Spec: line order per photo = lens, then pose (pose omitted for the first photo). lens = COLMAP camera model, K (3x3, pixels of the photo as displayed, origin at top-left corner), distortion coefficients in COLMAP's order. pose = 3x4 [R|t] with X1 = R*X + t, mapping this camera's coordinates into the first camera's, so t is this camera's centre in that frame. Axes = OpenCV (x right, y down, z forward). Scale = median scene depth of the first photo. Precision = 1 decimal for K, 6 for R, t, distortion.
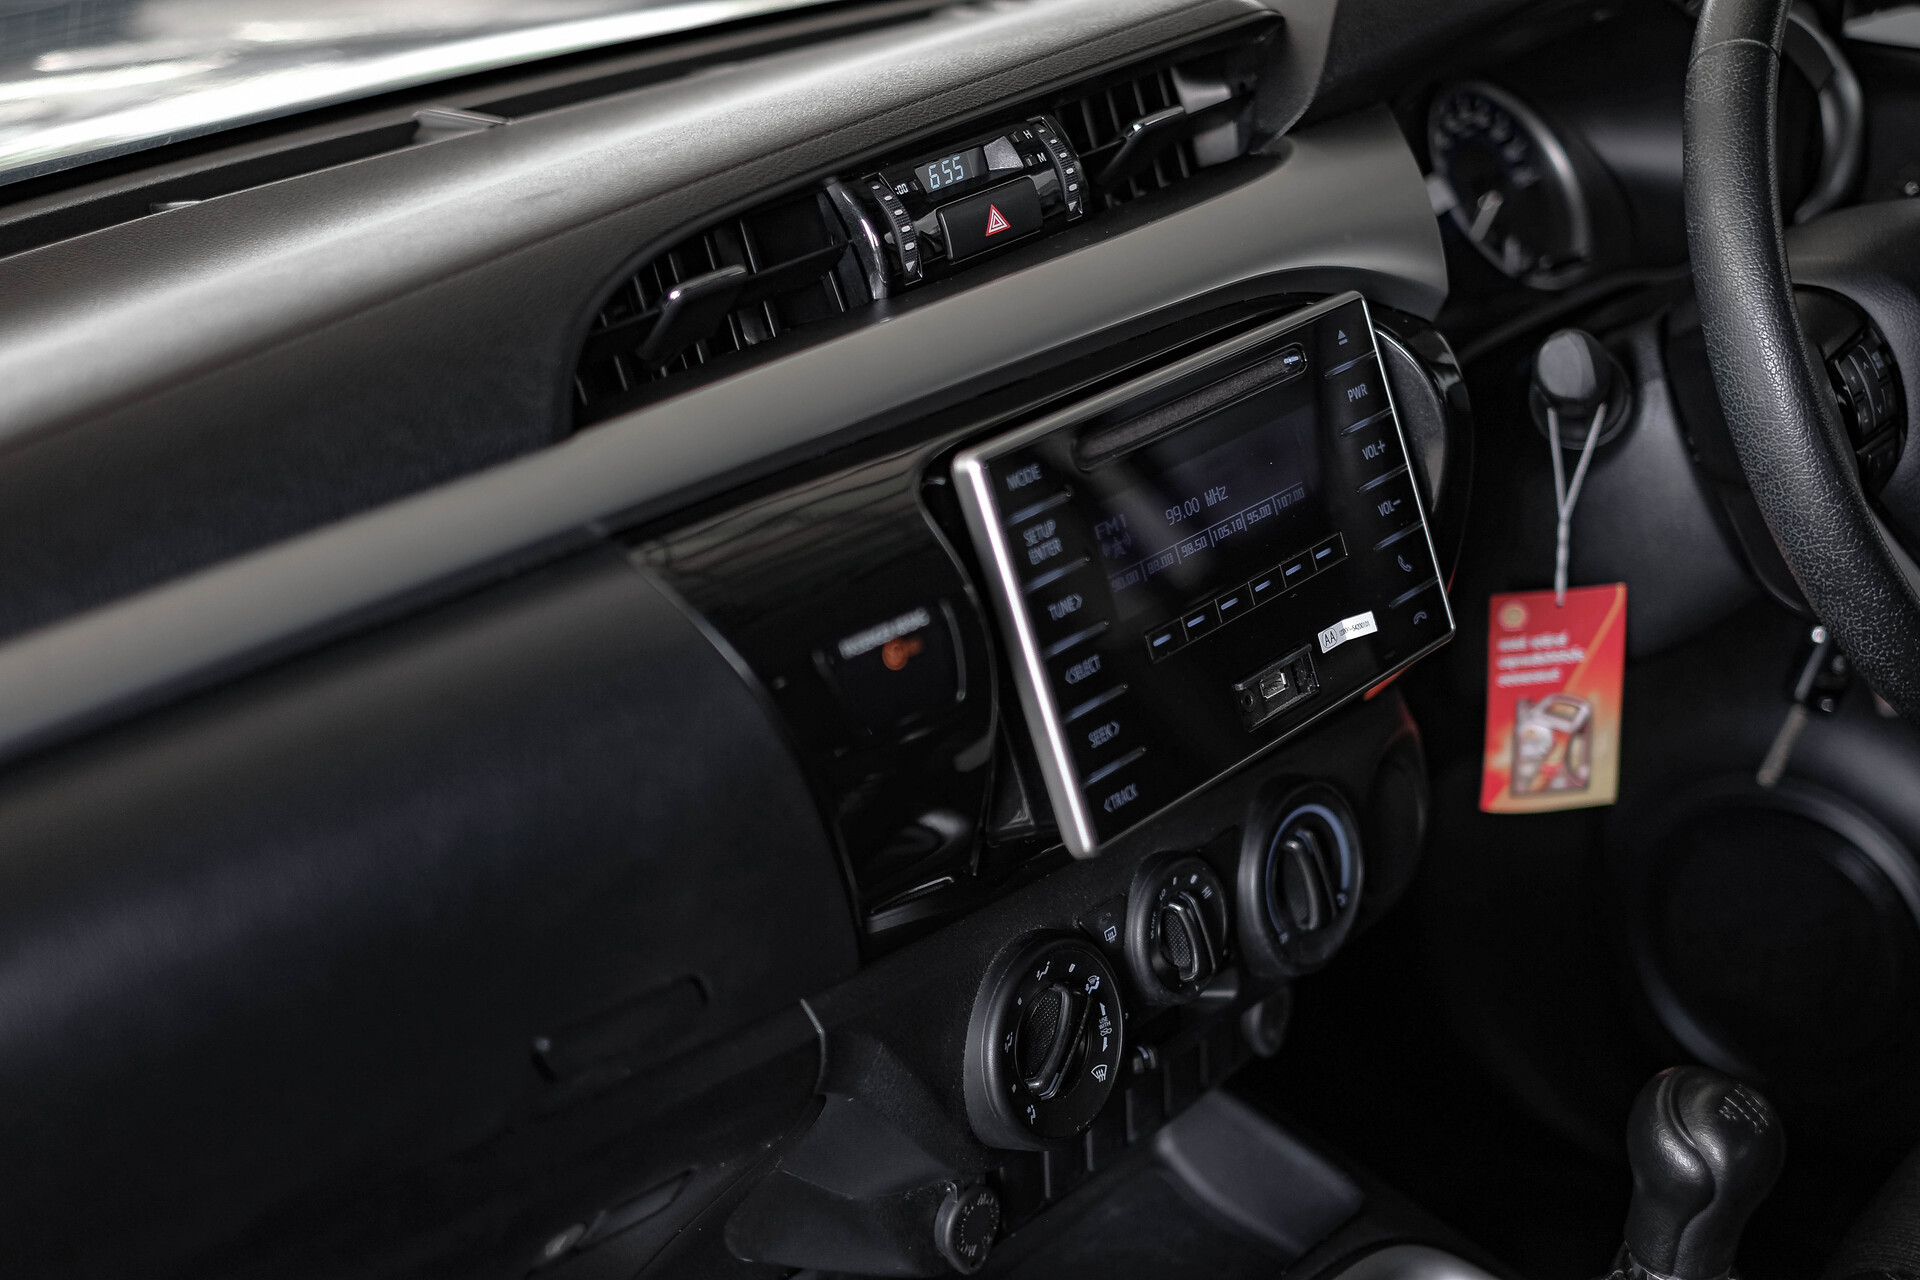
lens RADIAL K [[3012.7, 0, 953.1], [0, 3012.7, 640.7], [0, 0, 1]] dist [-0.076425, 0.000000]
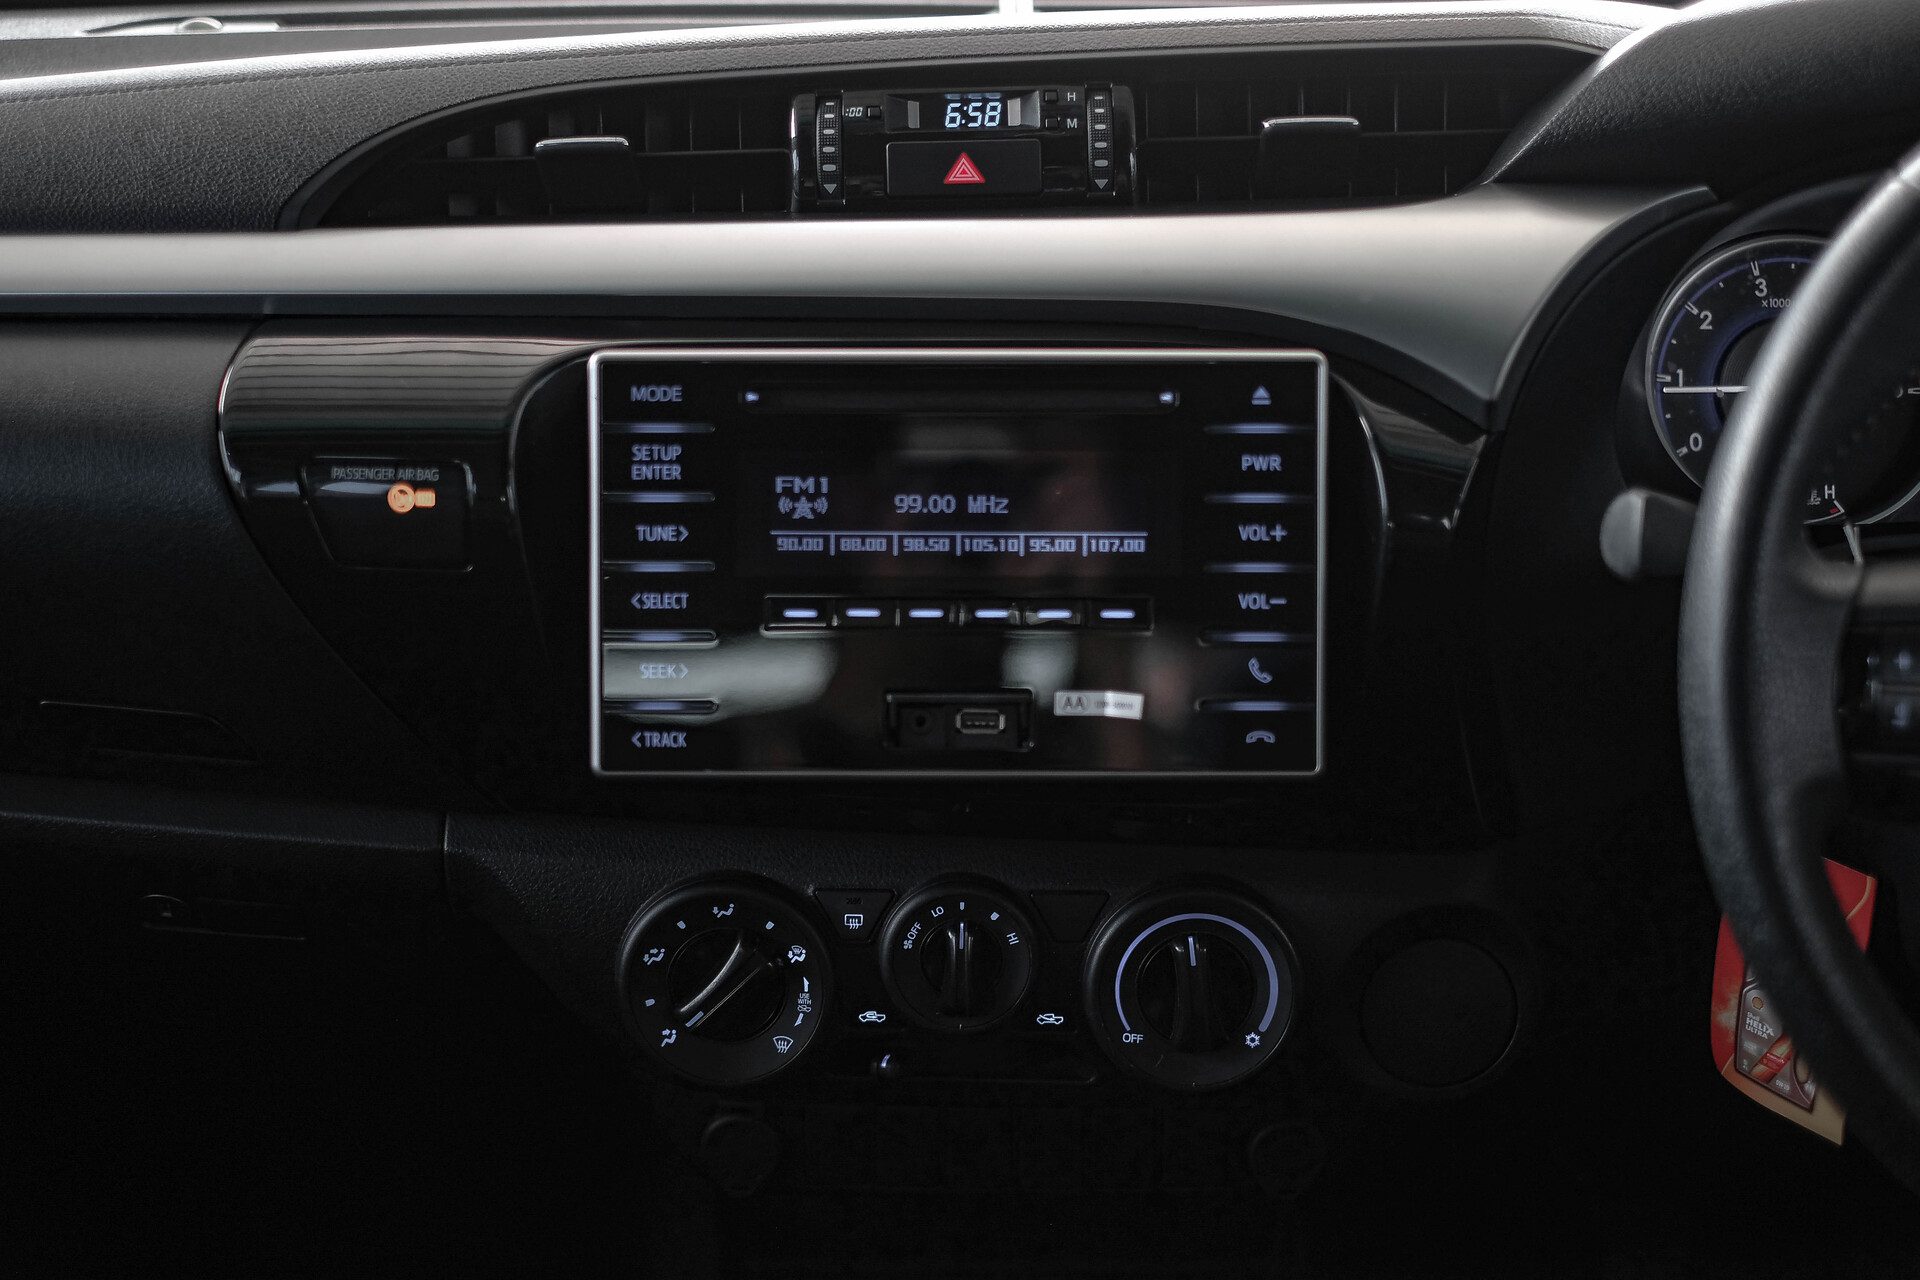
lens RADIAL K [[3012.7, 0, 957.1], [0, 3012.7, 642.7], [0, 0, 1]] dist [-0.076425, 0.000000]
pose [[0.624309, 0.323150, -0.711204, 0.726031], [-0.309810, 0.938190, 0.154328, -0.143174], [0.717116, 0.123990, 0.685836, 0.358814]]
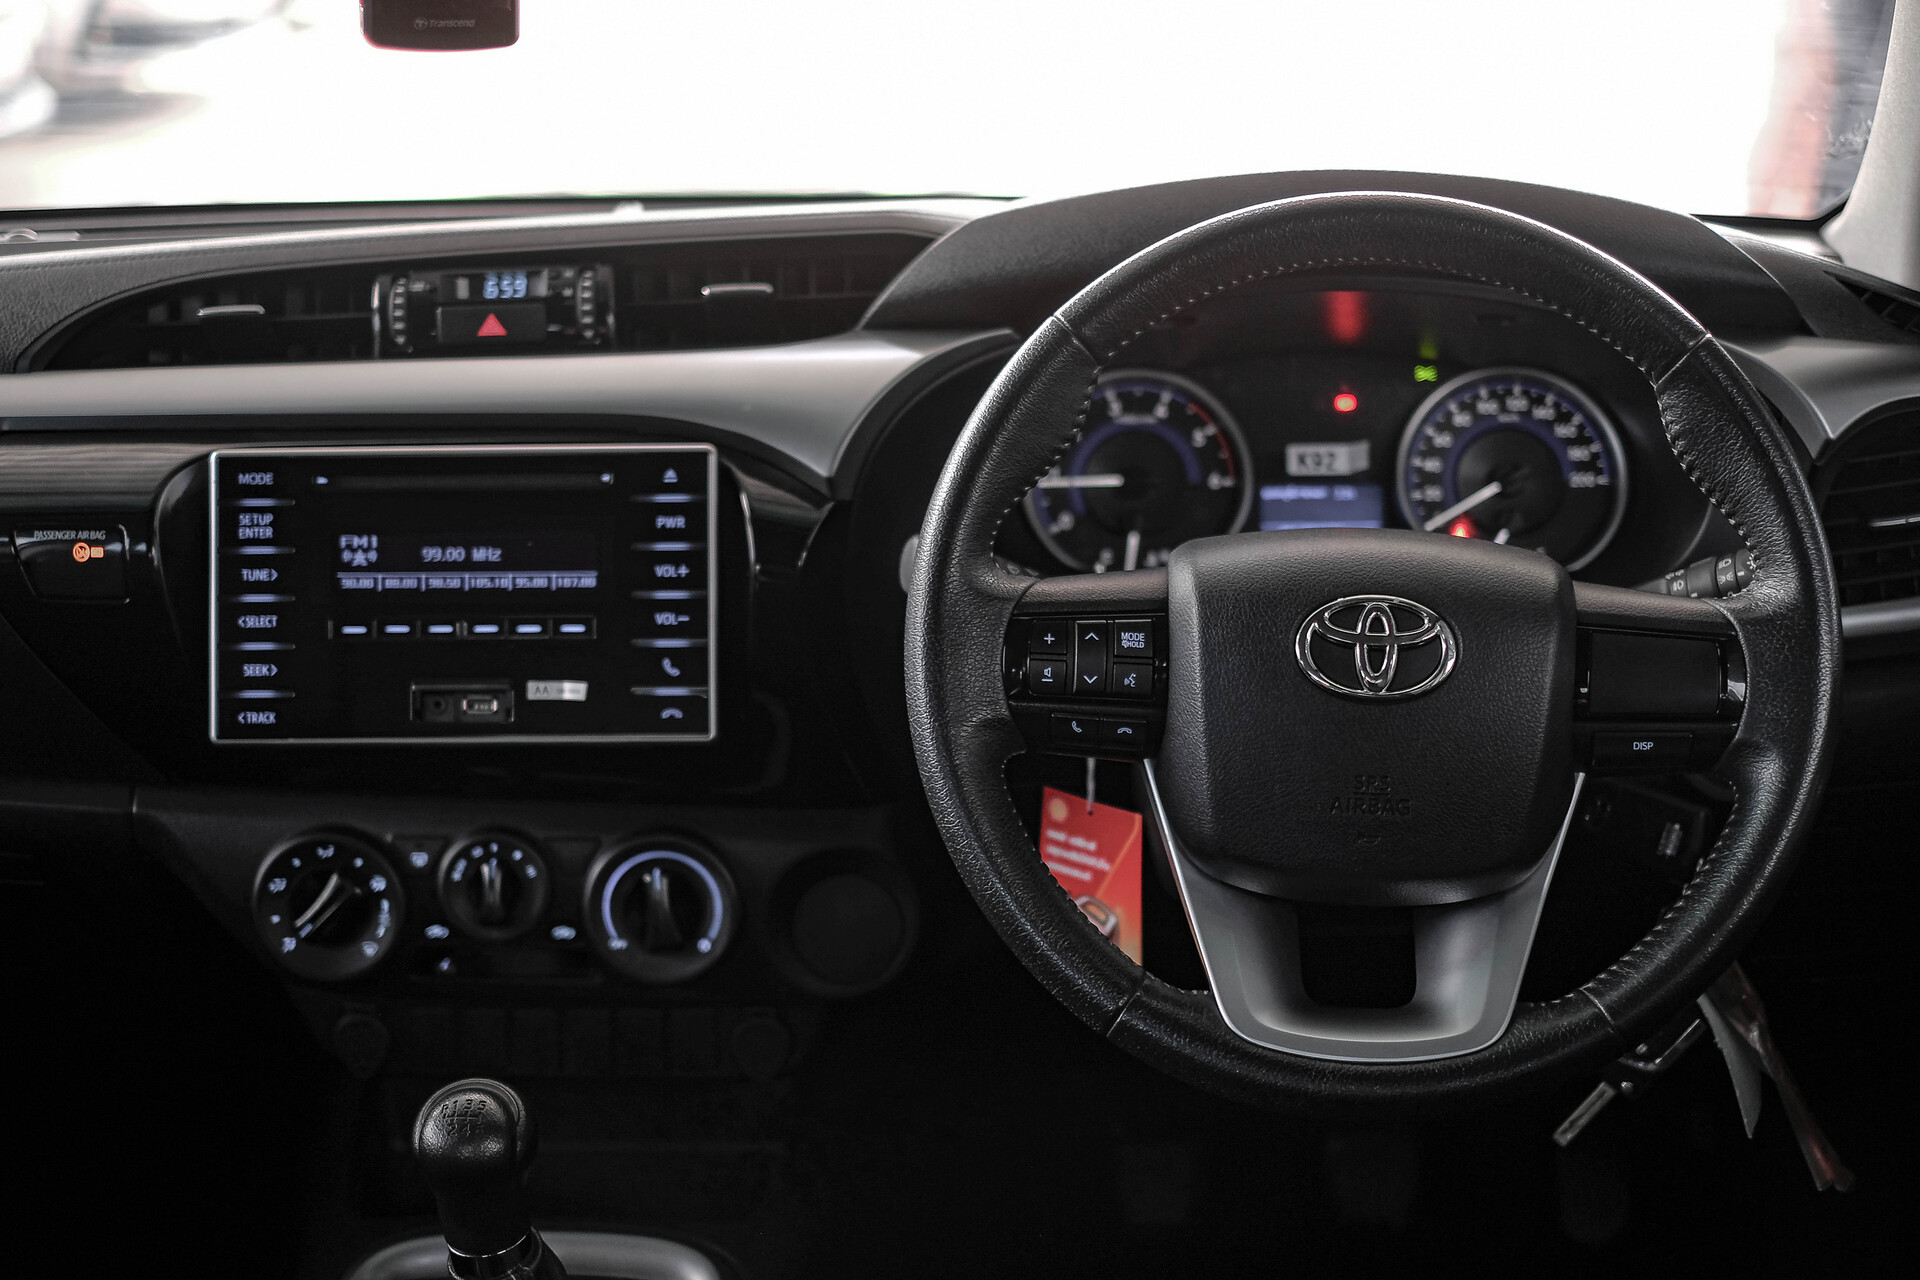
lens RADIAL K [[3012.7, 0, 971.1], [0, 3012.7, 633.4], [0, 0, 1]] dist [-0.076425, 0.000000]
pose [[0.606812, 0.263720, -0.749820, 1.177206], [-0.300117, 0.949544, 0.091087, -0.193147], [0.736009, 0.169761, 0.655342, 0.291054]]
